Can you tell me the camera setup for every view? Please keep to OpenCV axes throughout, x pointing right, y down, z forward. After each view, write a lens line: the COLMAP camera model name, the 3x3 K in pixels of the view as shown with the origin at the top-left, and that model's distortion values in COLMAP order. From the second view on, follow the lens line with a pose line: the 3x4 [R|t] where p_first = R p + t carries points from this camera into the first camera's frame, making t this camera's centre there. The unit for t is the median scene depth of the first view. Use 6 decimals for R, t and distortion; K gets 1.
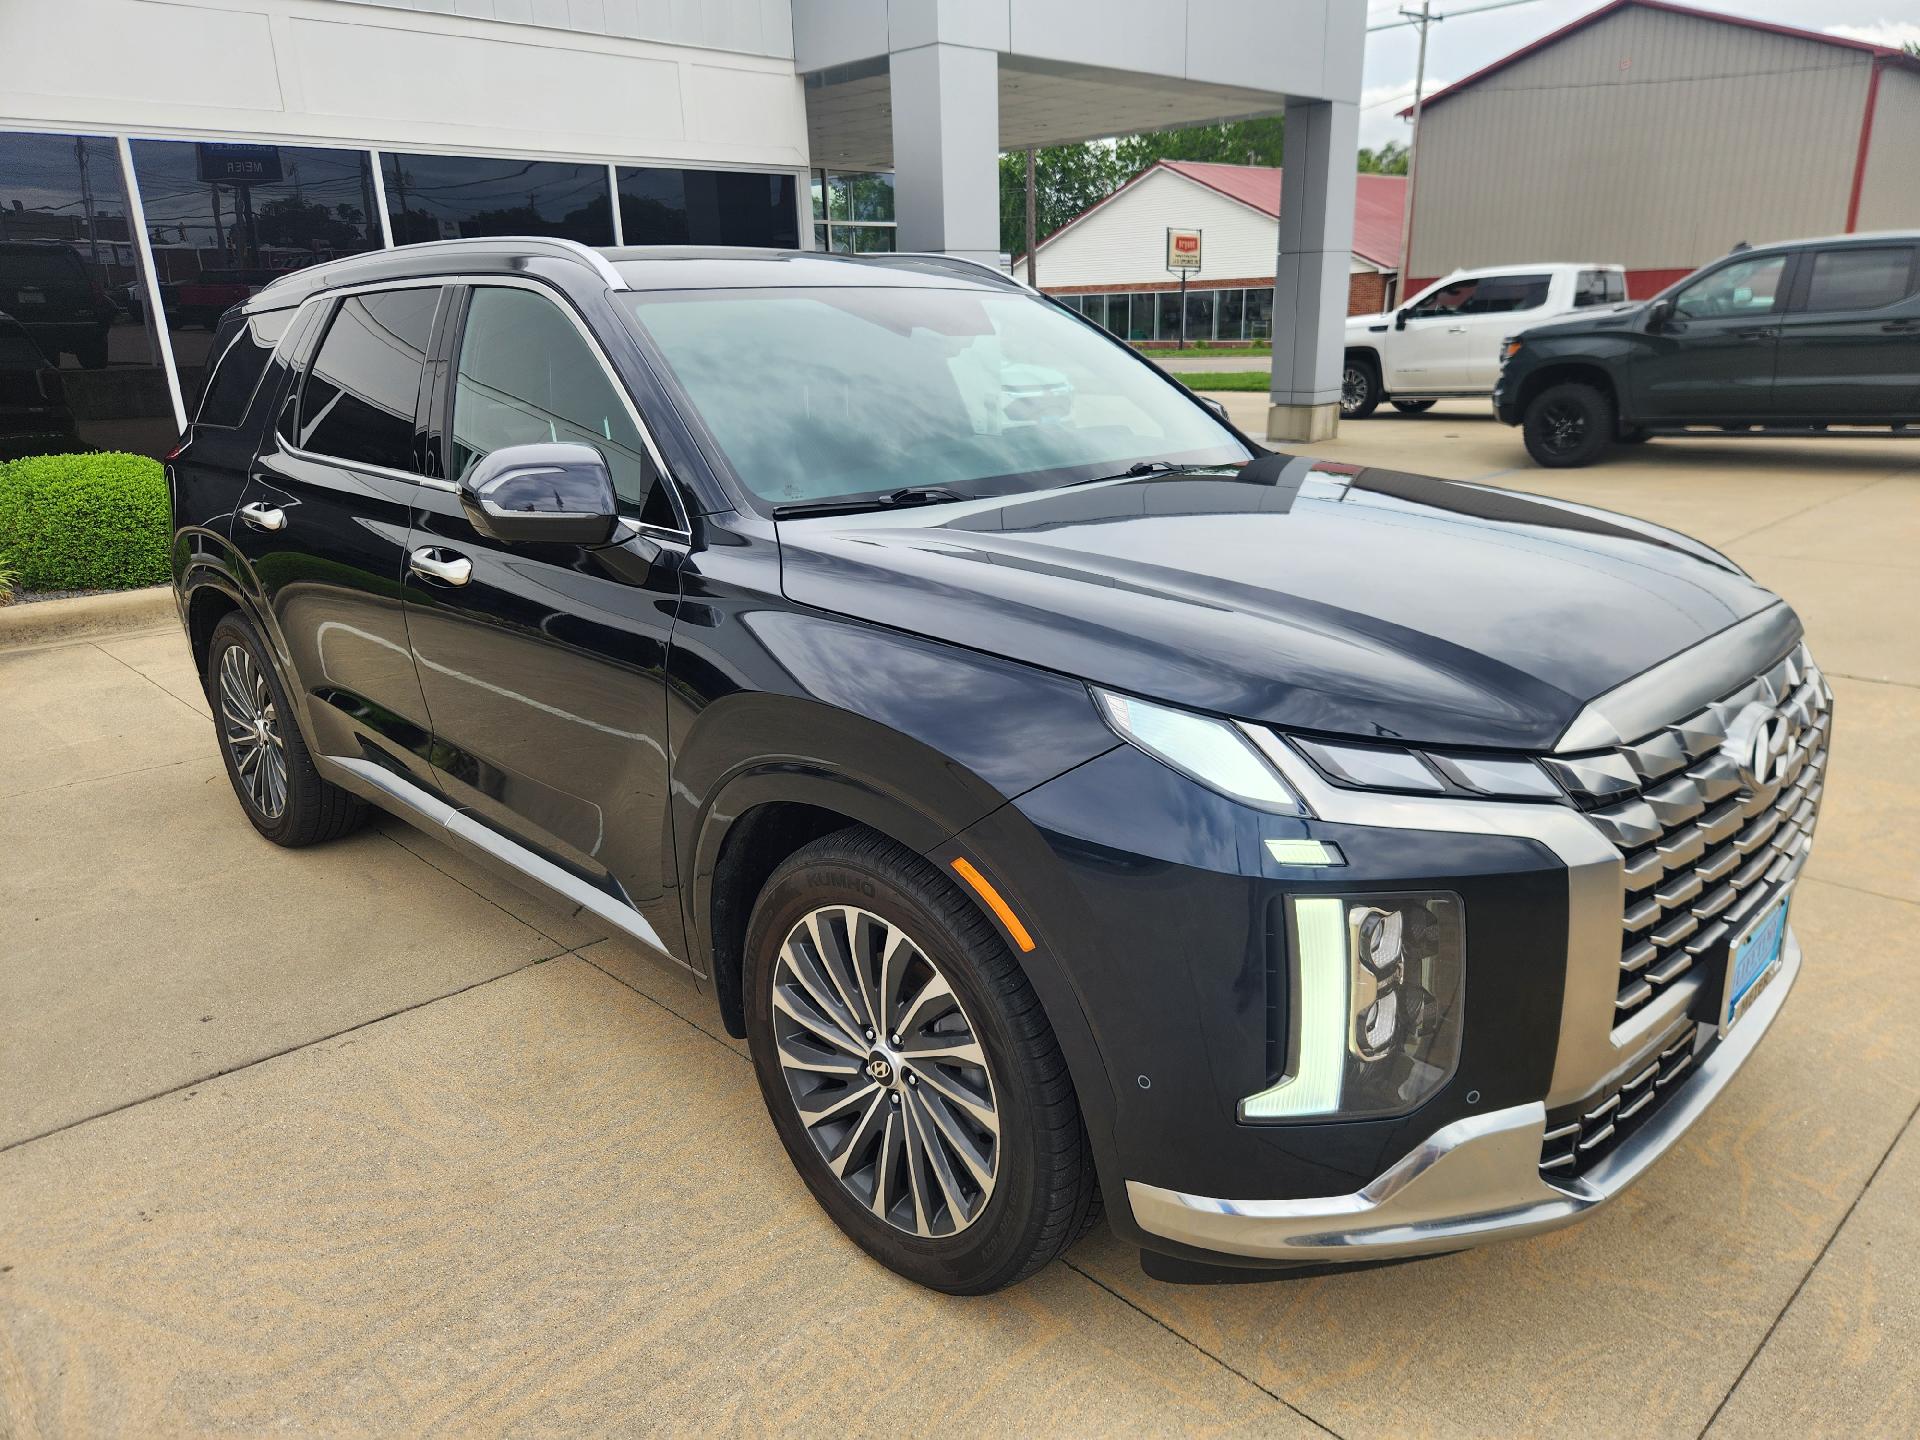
lens RADIAL K [[1323.8, 0, 966.1], [0, 1323.8, 718.7], [0, 0, 1]] dist [0.039352, -0.019075]
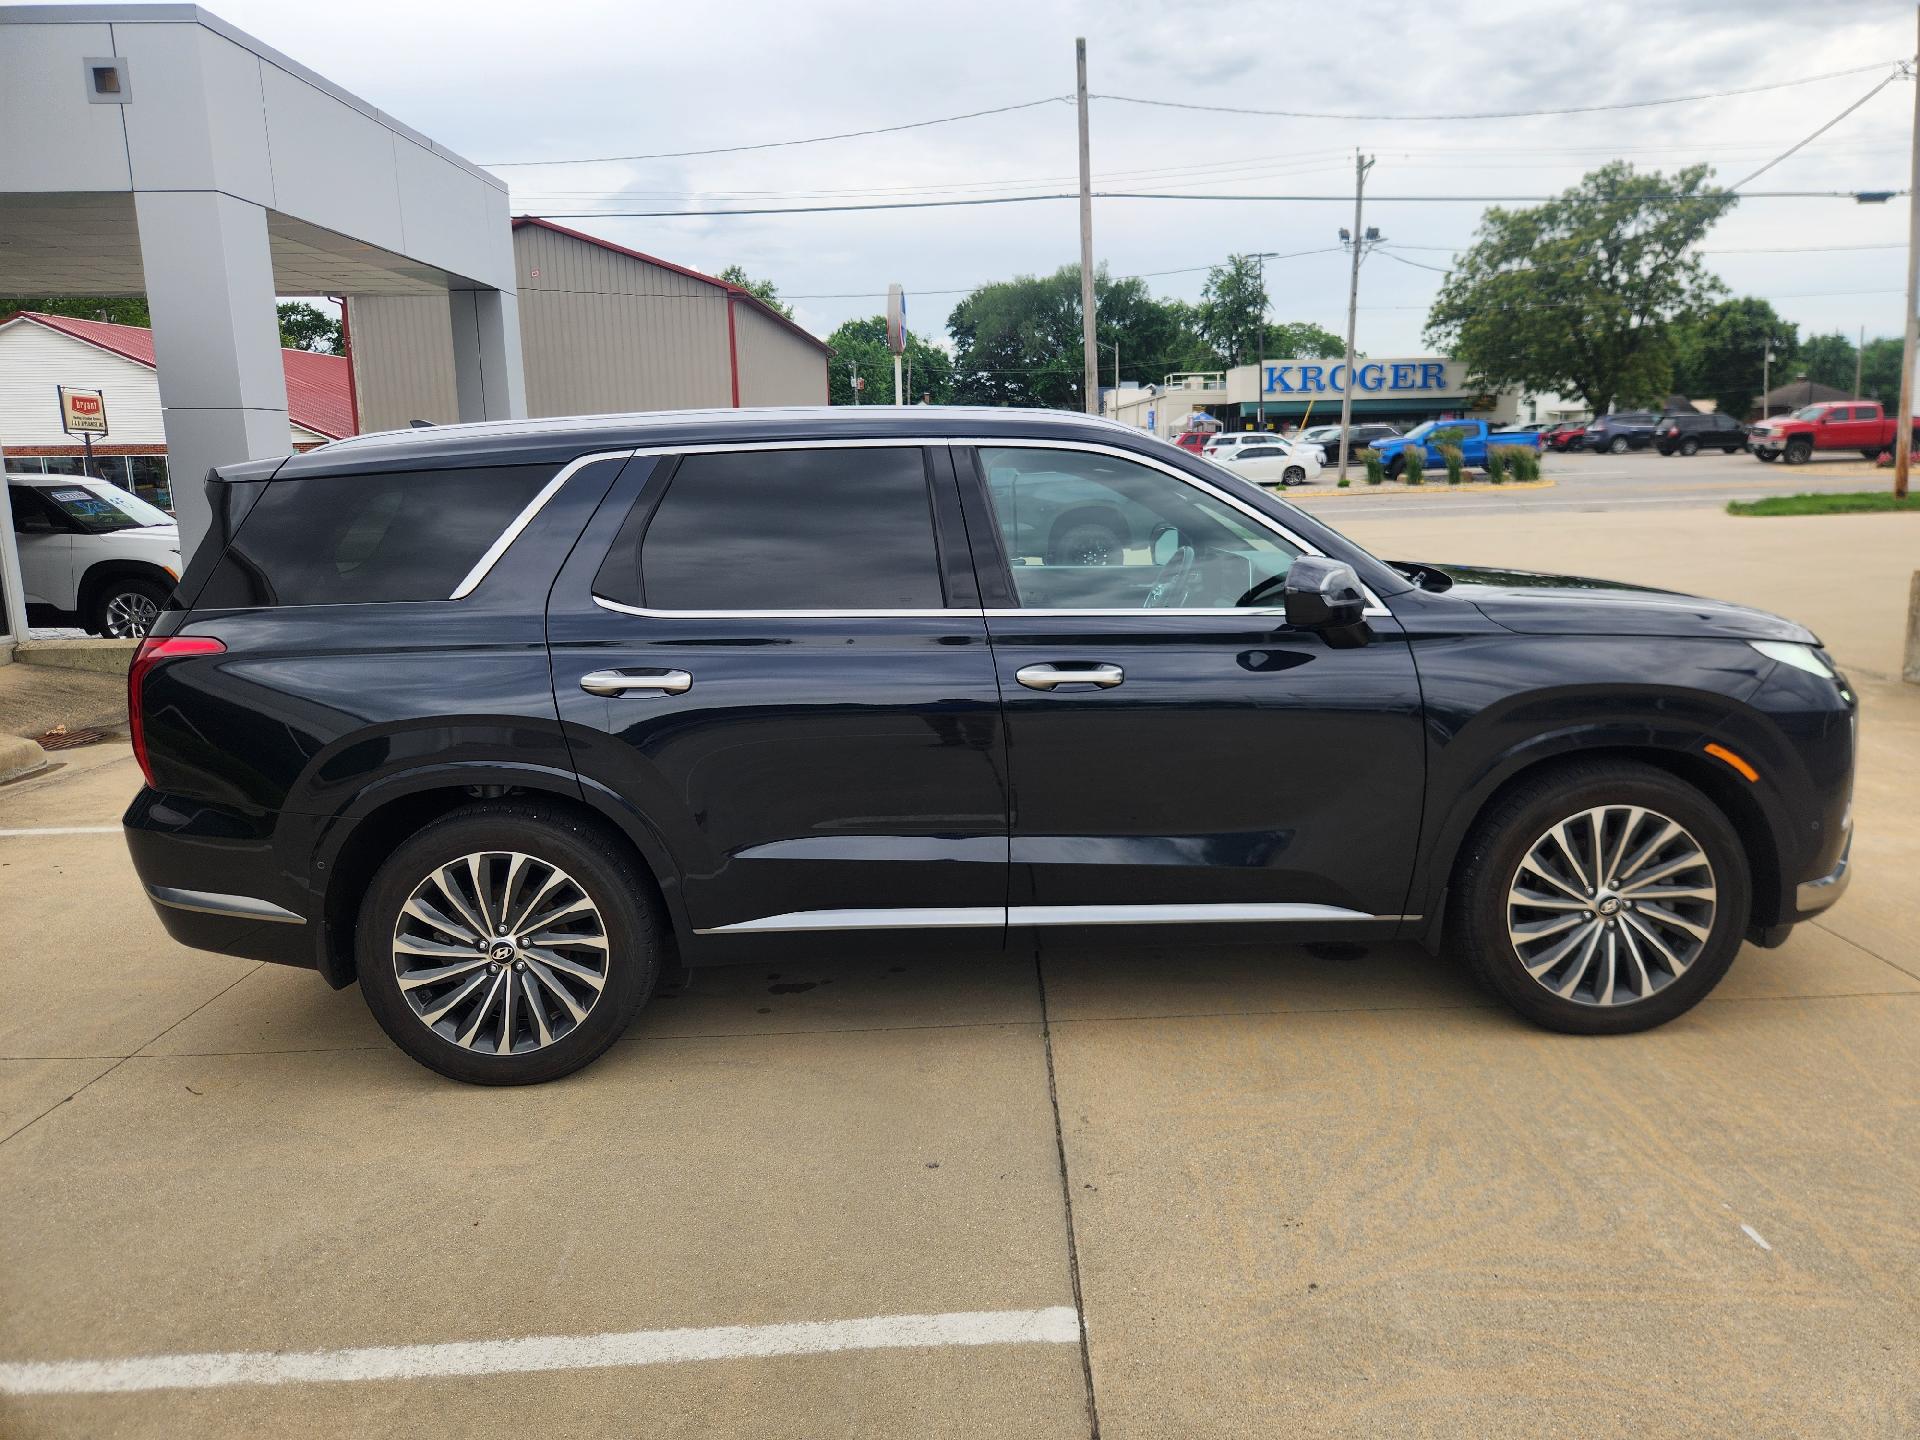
lens RADIAL K [[1323.8, 0, 966.2], [0, 1323.8, 700.2], [0, 0, 1]] dist [0.039352, -0.019075]
pose [[0.681031, -0.122034, 0.722014, -1.085003], [0.217843, 0.975136, -0.040662, -0.056090], [-0.699100, 0.184978, 0.690682, 0.225358]]
